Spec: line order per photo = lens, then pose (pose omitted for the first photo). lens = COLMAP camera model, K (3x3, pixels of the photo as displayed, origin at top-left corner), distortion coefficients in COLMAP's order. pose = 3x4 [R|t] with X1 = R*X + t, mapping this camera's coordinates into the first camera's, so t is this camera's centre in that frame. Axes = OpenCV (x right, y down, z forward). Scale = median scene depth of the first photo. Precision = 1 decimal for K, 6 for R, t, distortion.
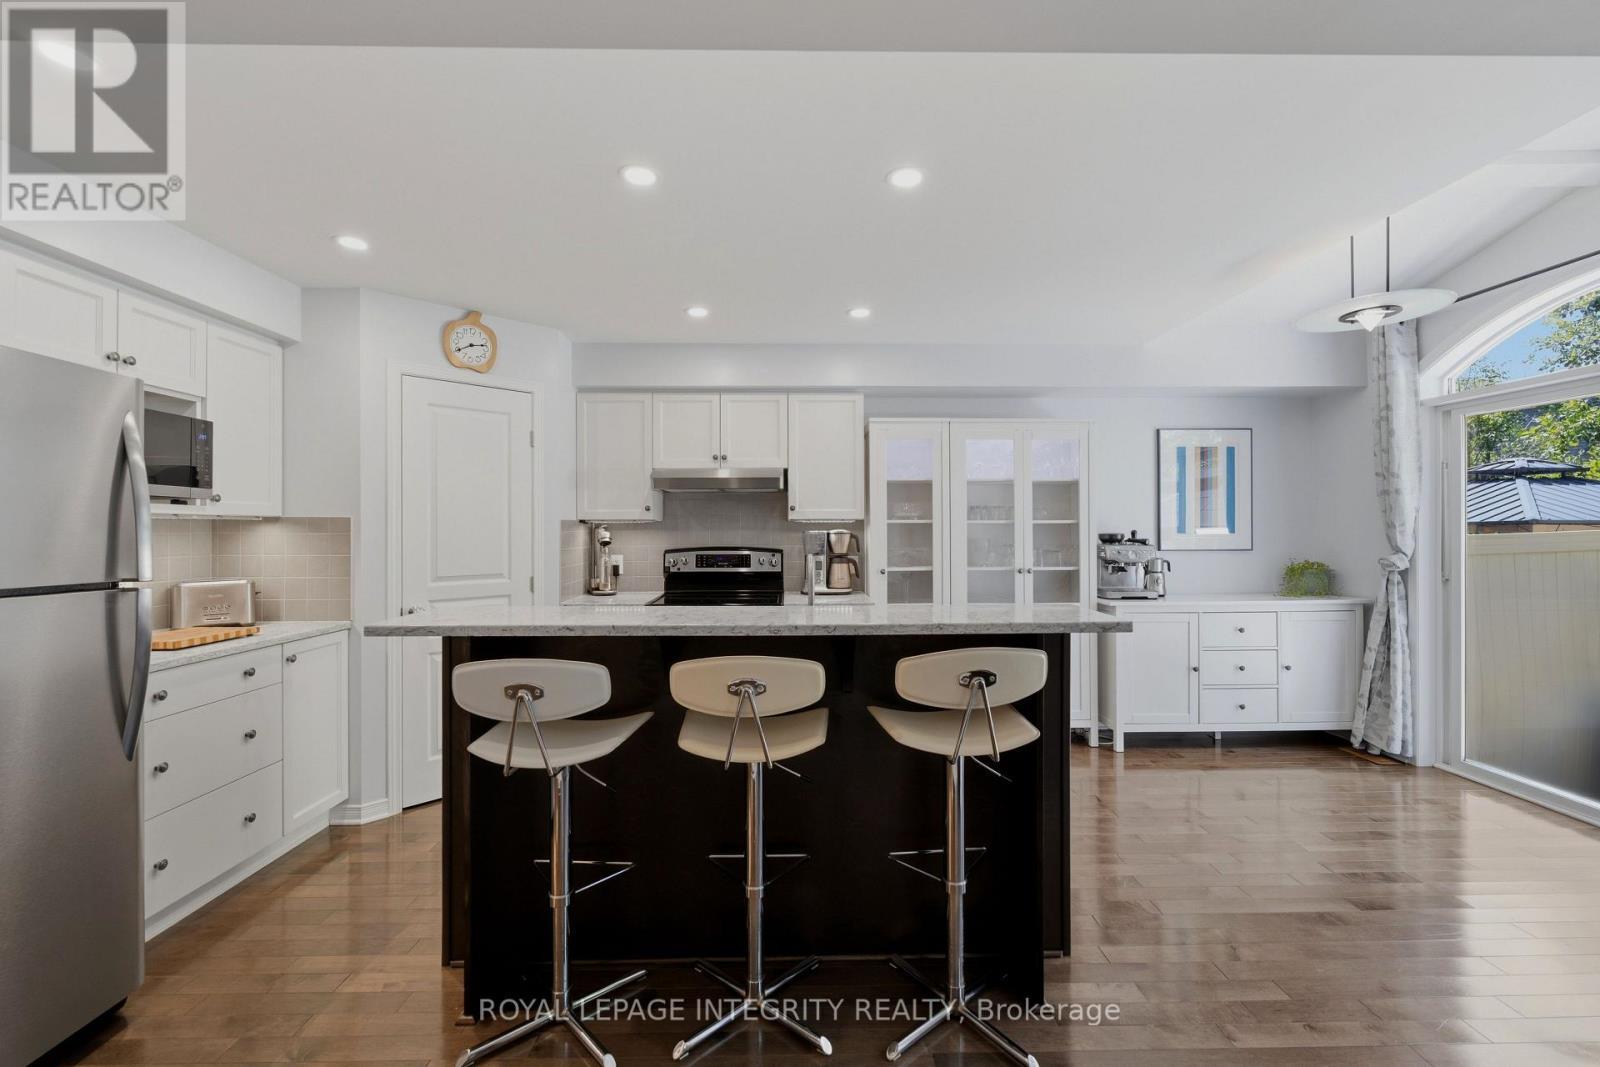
lens RADIAL K [[661.4, 0, 798.5], [0, 661.4, 527.7], [0, 0, 1]] dist [0.000748, 0.001118]
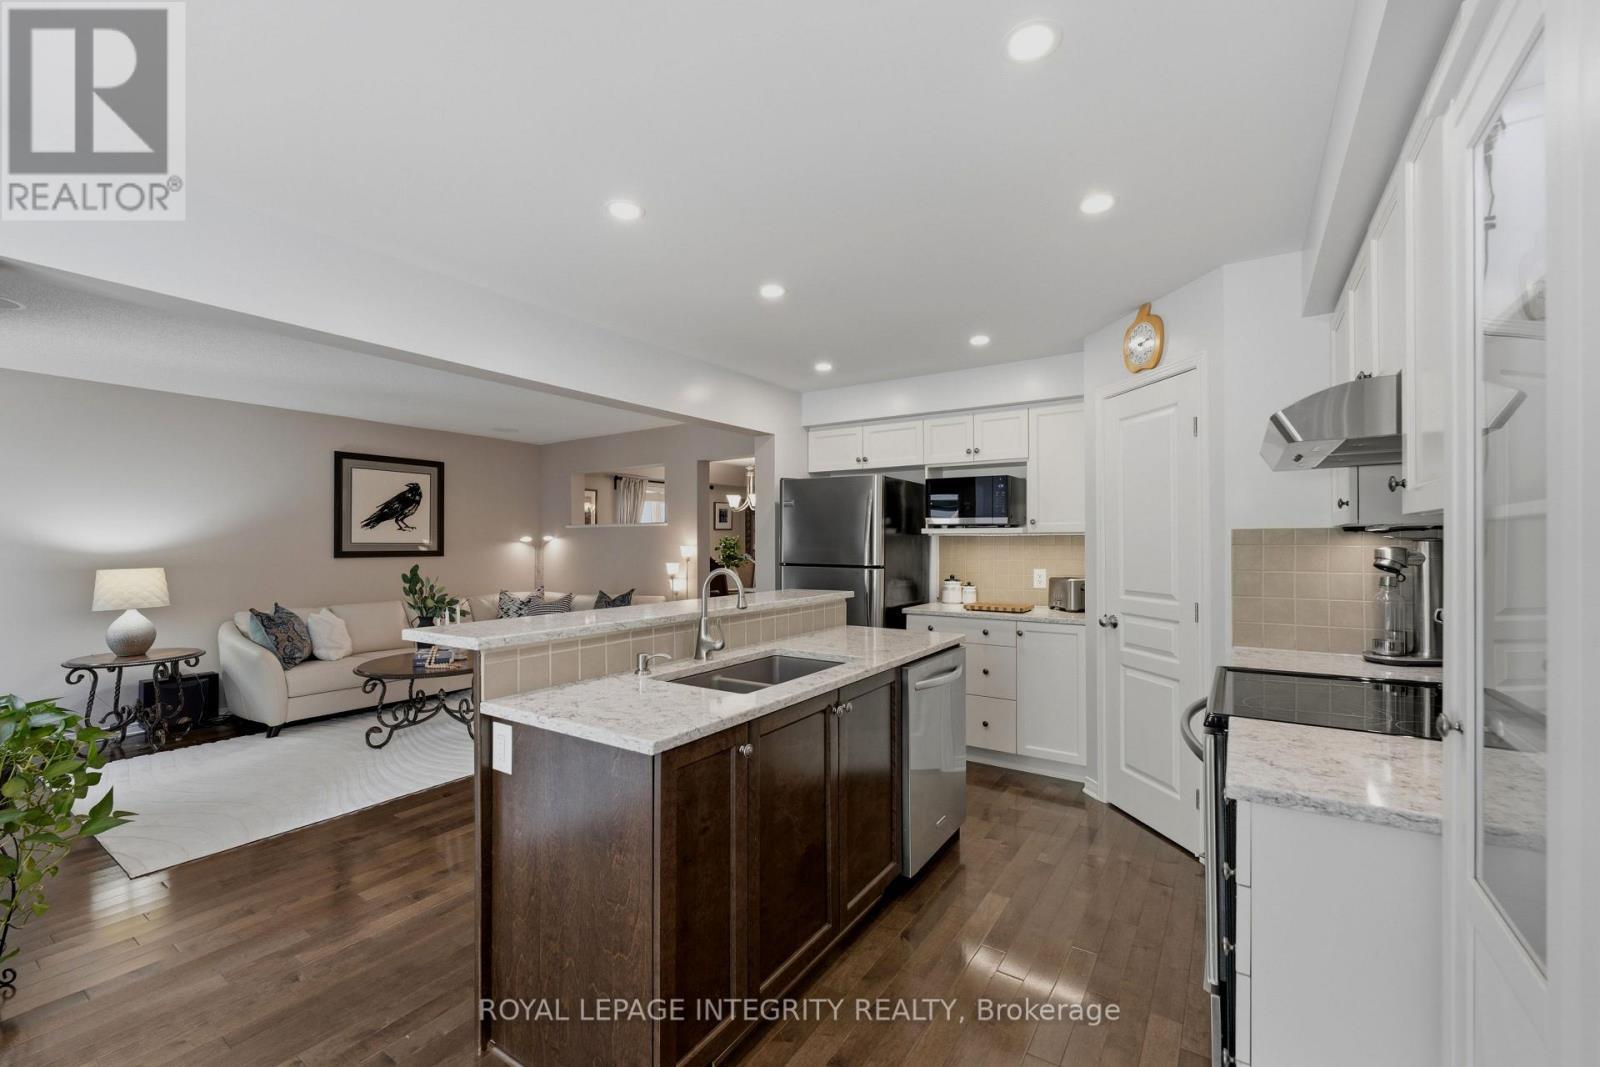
lens RADIAL K [[661.4, 0, 802.5], [0, 661.4, 540.2], [0, 0, 1]] dist [0.000748, 0.001118]
pose [[-0.576977, -0.000165, -0.816760, 0.439985], [0.006931, 0.999963, -0.005098, 0.000722], [0.816731, -0.008603, -0.576955, 0.942186]]
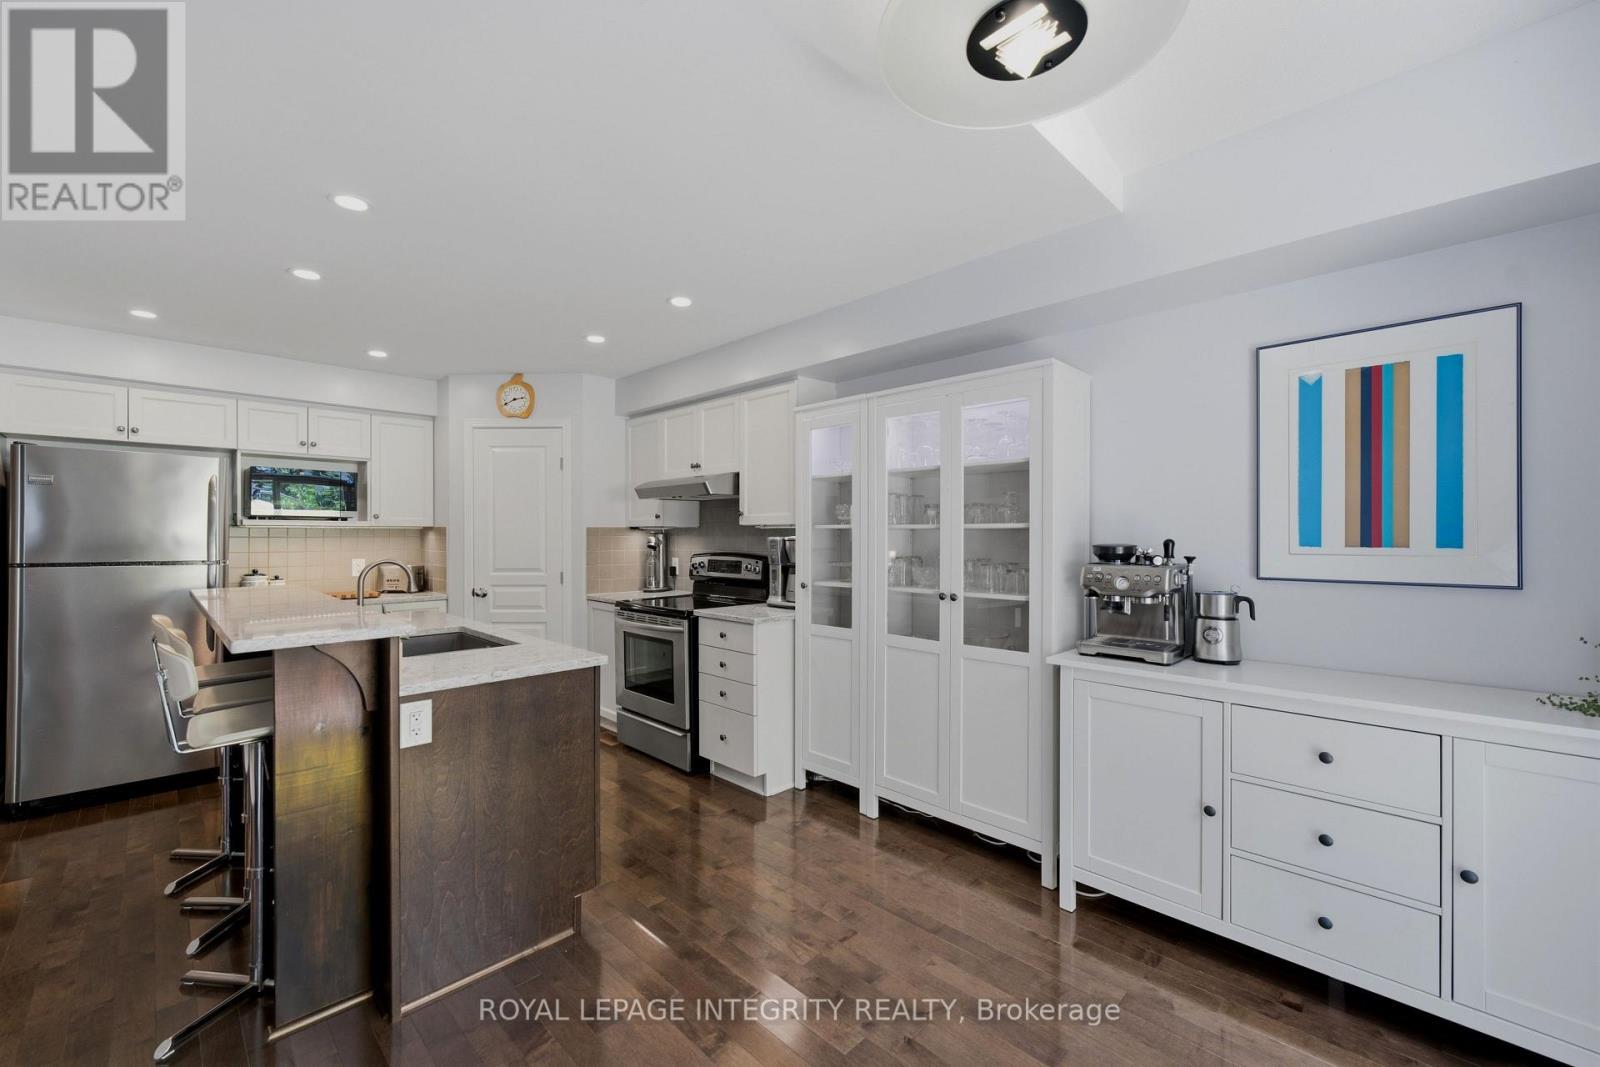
lens RADIAL K [[661.4, 0, 797.4], [0, 661.4, 533.1], [0, 0, 1]] dist [0.000748, 0.001118]
pose [[0.686838, 0.002109, -0.726808, 0.731799], [0.000661, 0.999994, 0.003527, -0.004582], [0.726810, -0.002903, 0.686832, 0.400745]]
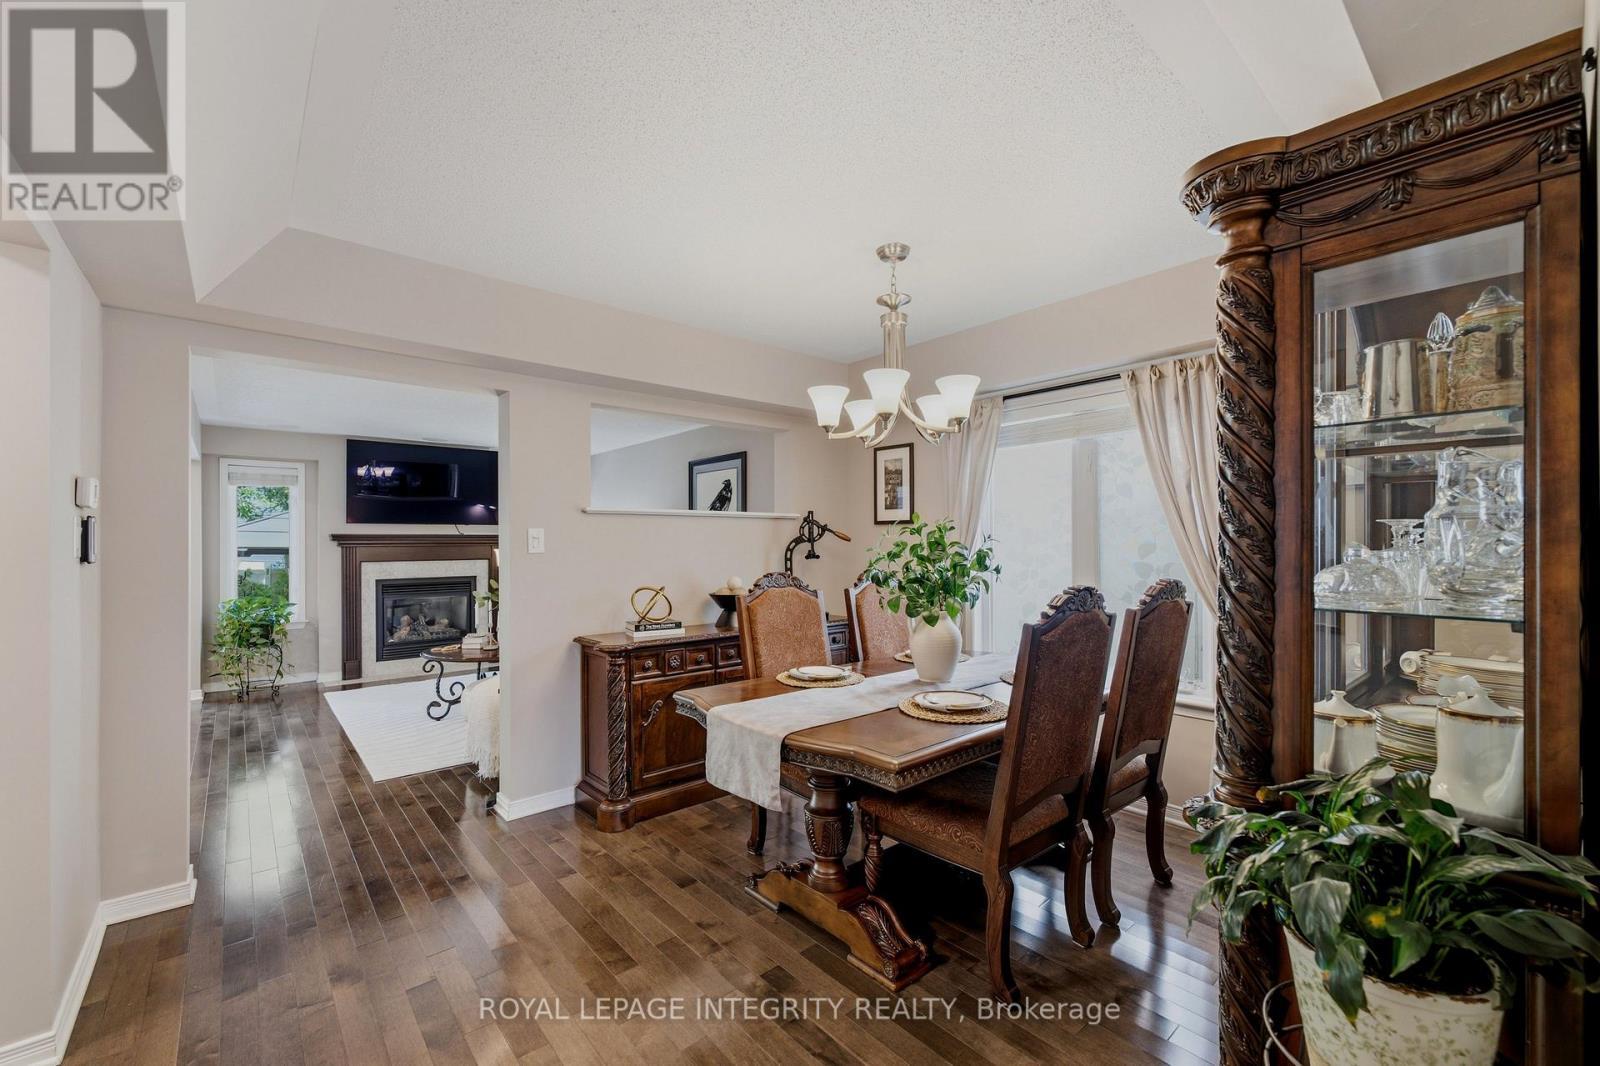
lens RADIAL K [[661.4, 0, 794.0], [0, 661.4, 537.5], [0, 0, 1]] dist [0.000748, 0.001118]
pose [[-0.626866, 0.011515, 0.779042, -1.540079], [0.005159, 0.999930, -0.010629, -0.000597], [-0.779110, -0.002644, -0.626882, 0.118483]]
